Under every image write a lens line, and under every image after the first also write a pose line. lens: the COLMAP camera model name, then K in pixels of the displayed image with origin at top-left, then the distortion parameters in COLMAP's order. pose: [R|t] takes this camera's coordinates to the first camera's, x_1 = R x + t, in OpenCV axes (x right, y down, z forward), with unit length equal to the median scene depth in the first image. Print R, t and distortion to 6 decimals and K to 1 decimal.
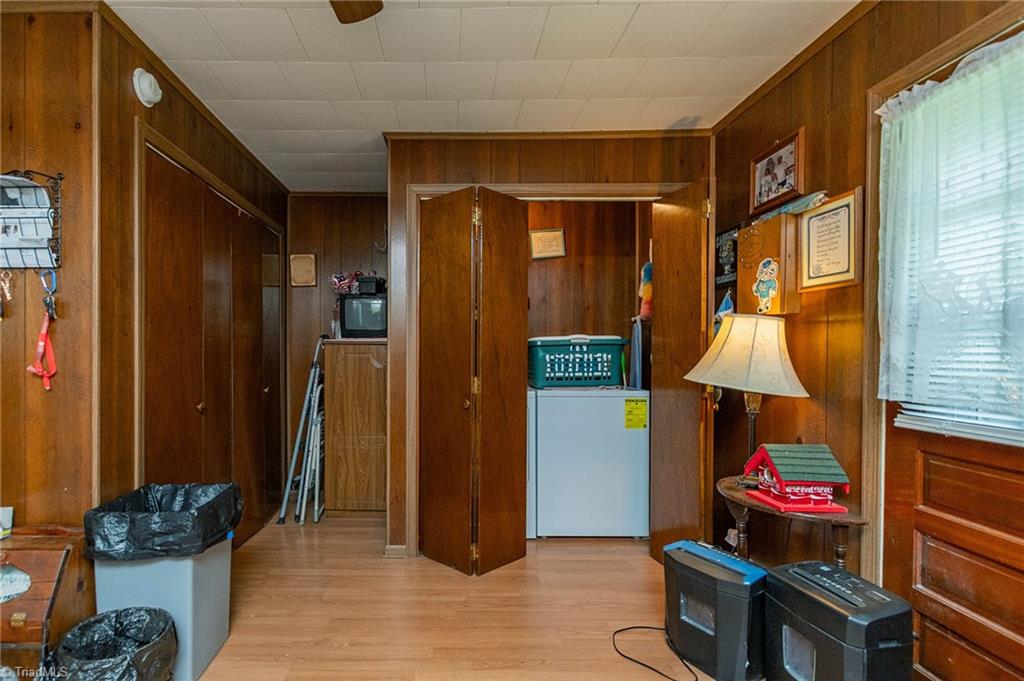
lens RADIAL K [[511.4, 0, 511.3], [0, 511.4, 351.7], [0, 0, 1]] dist [0.001954, 0.000036]
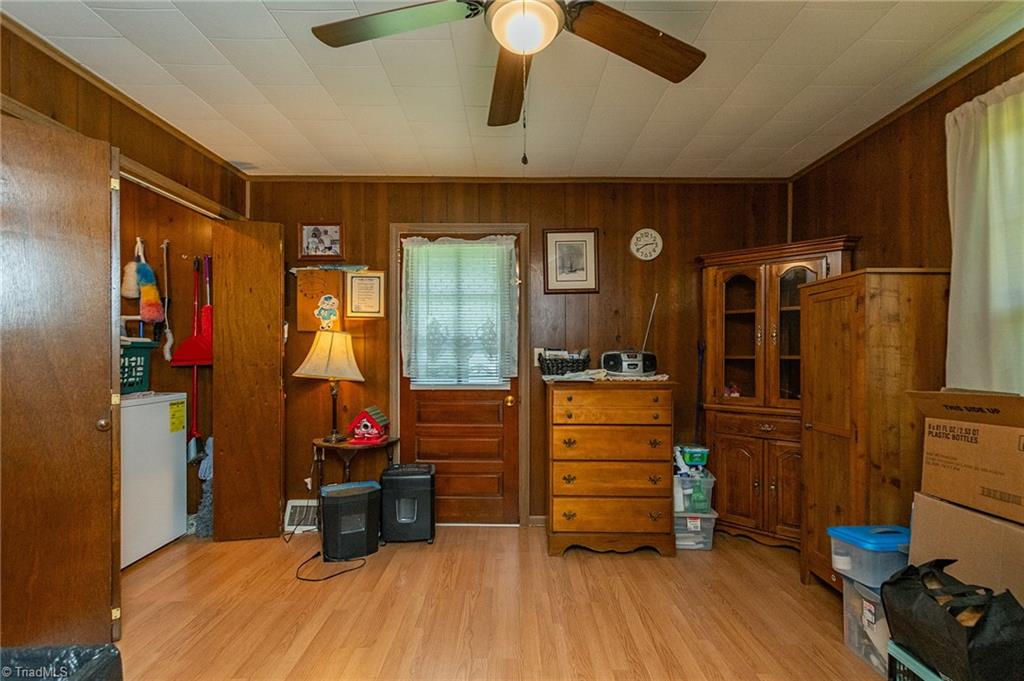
lens RADIAL K [[467.8, 0, 511.1], [0, 467.8, 343.9], [0, 0, 1]] dist [0.009818, -0.005440]
pose [[-0.021957, 0.019003, 0.999578, -0.882885], [-0.001660, 0.999817, -0.019044, -0.006926], [-0.999758, -0.002077, -0.021921, 0.450571]]
